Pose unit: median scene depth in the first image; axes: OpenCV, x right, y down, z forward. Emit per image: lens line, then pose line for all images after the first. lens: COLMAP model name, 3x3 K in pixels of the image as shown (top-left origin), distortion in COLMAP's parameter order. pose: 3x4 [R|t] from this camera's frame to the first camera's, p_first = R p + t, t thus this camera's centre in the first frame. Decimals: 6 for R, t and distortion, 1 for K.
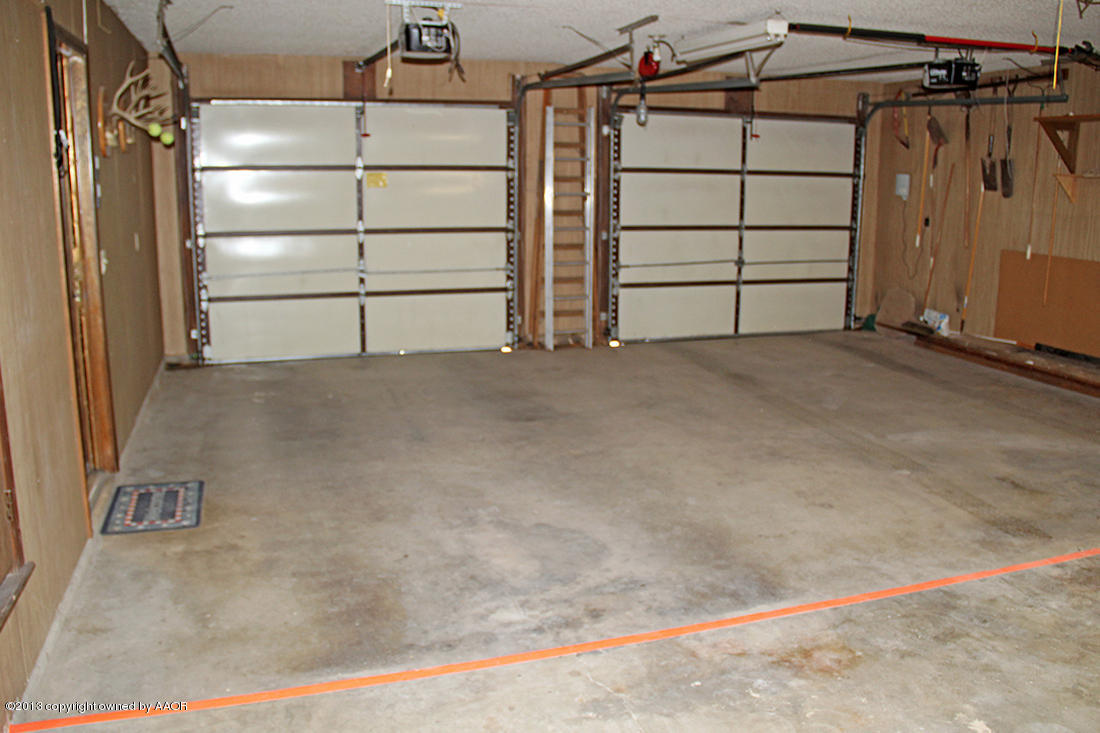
lens RADIAL K [[914.9, 0, 565.9], [0, 914.9, 364.0], [0, 0, 1]] dist [-0.175472, 0.152202]
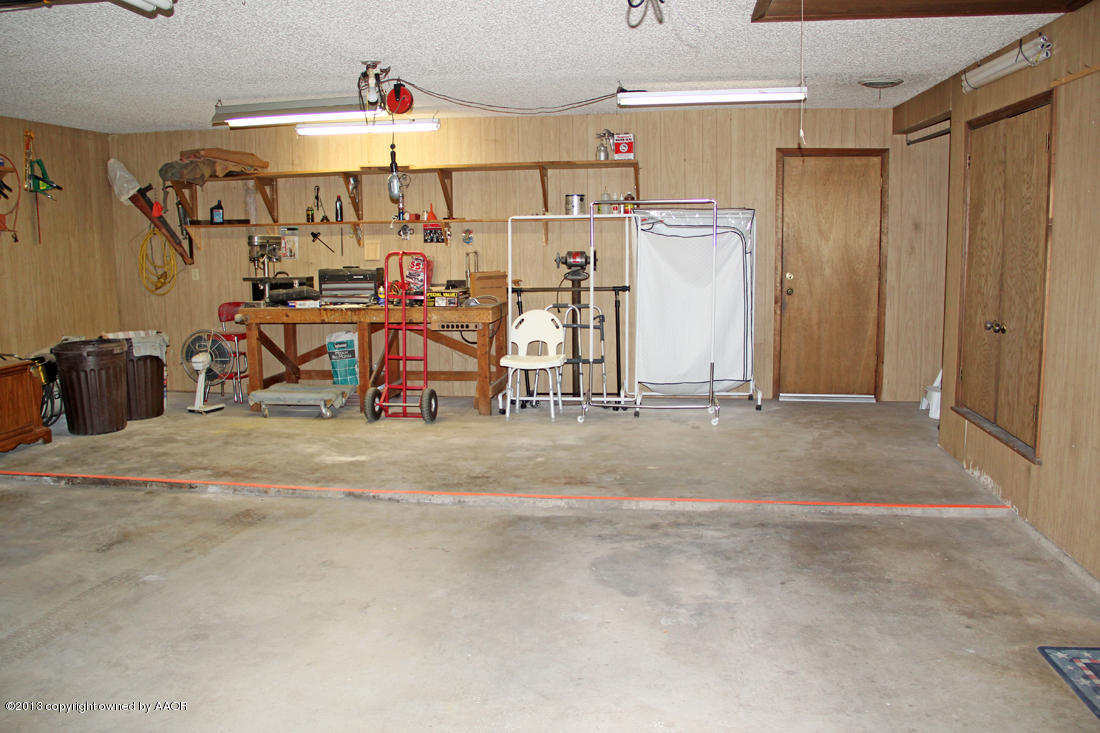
lens RADIAL K [[914.9, 0, 565.9], [0, 914.9, 364.0], [0, 0, 1]] dist [-0.175472, 0.152202]
pose [[-0.899072, -0.066342, 0.432745, -0.387965], [0.088647, 0.940391, 0.328338, -0.384761], [-0.428732, 0.333561, -0.839599, 1.918107]]
